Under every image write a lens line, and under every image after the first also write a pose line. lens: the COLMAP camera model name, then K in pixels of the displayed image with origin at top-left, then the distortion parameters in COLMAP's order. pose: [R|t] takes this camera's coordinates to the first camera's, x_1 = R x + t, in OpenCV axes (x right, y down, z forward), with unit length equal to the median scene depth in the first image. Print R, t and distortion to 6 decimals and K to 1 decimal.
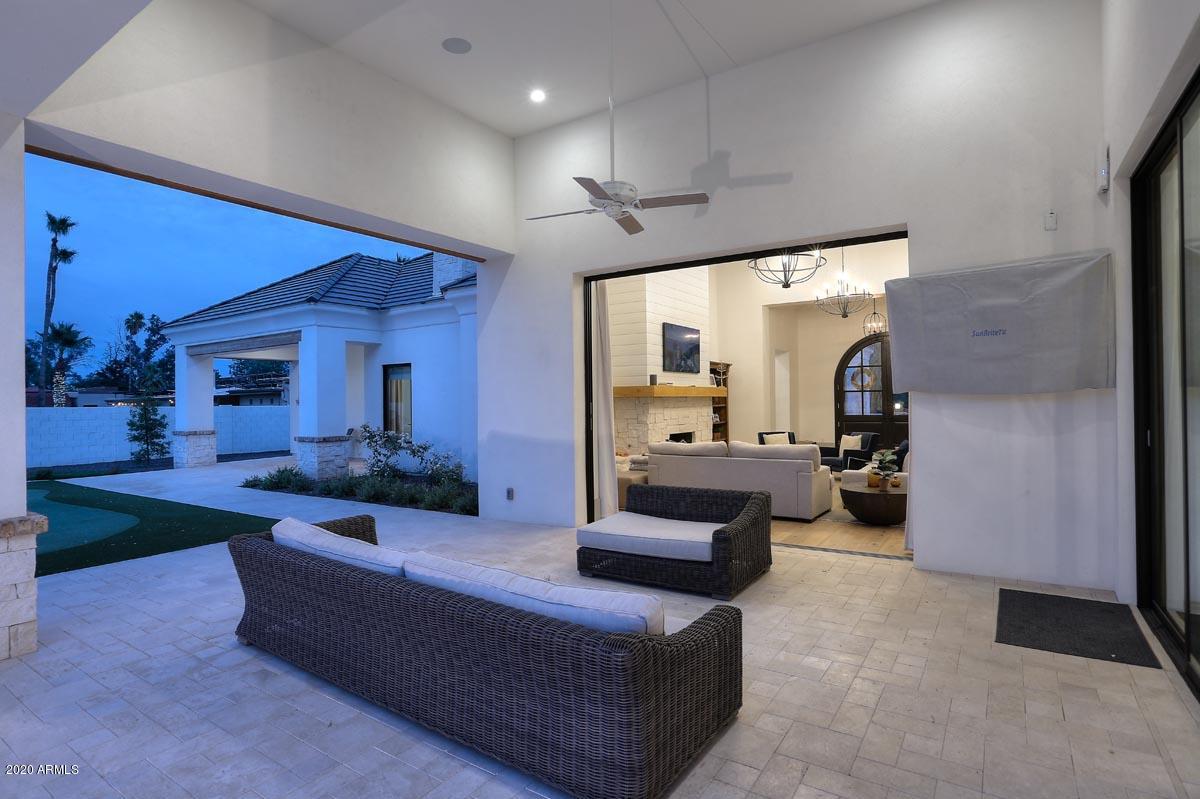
lens RADIAL K [[608.8, 0, 595.0], [0, 608.8, 403.4], [0, 0, 1]] dist [-0.008224, -0.000024]
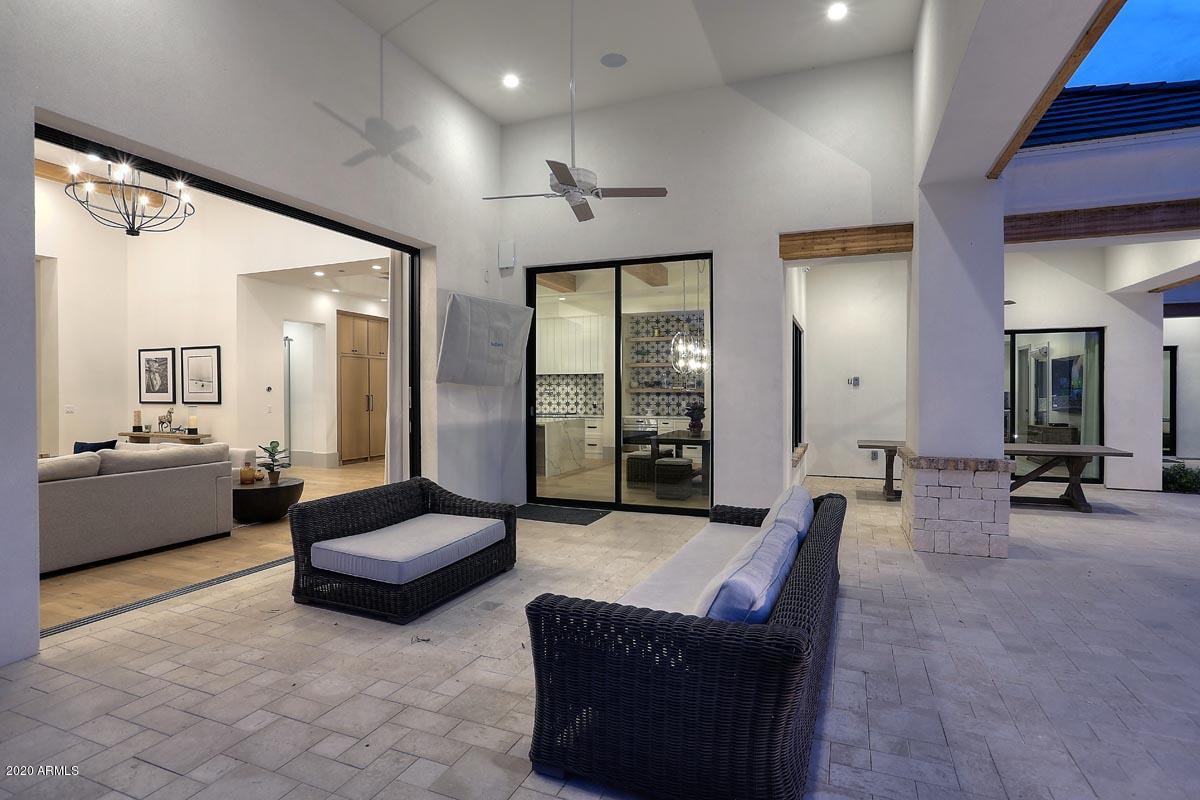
lens RADIAL K [[608.8, 0, 590.7], [0, 608.8, 394.2], [0, 0, 1]] dist [-0.008224, -0.000024]
pose [[-0.200011, 0.006499, 0.979772, -0.754122], [0.000542, 0.999979, -0.006523, 0.014771], [-0.979793, -0.000774, -0.200011, 0.907541]]
